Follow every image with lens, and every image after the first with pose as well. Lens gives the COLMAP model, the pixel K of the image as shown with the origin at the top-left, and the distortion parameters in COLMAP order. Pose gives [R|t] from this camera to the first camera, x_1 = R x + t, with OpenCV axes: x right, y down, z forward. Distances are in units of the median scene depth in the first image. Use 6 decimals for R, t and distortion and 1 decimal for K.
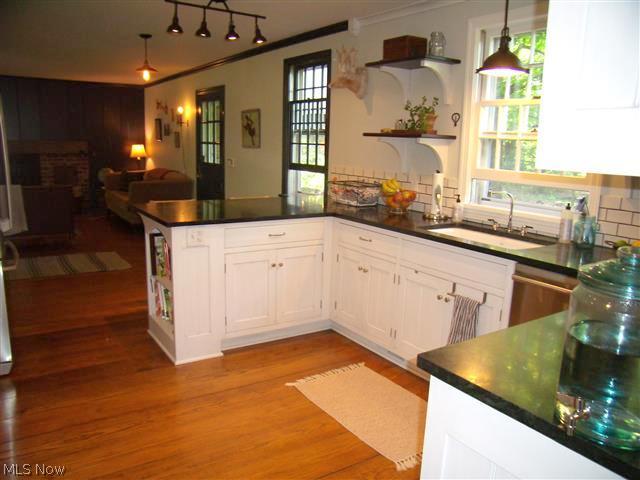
lens RADIAL K [[509.7, 0, 320.0], [0, 509.7, 240.0], [0, 0, 1]] dist [-0.060624, 0.003953]
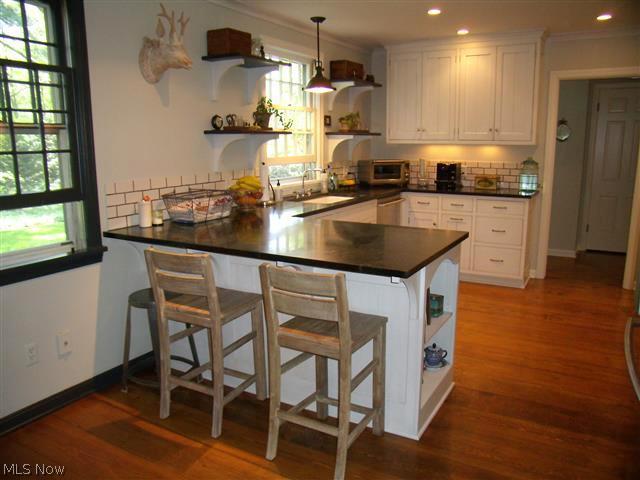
lens RADIAL K [[509.7, 0, 320.0], [0, 509.7, 240.0], [0, 0, 1]] dist [-0.060624, 0.003953]
pose [[-0.460457, -0.202724, 0.864223, -0.879763], [0.161998, 0.938033, 0.306350, -0.314787], [-0.872775, 0.281063, -0.399083, 1.443985]]
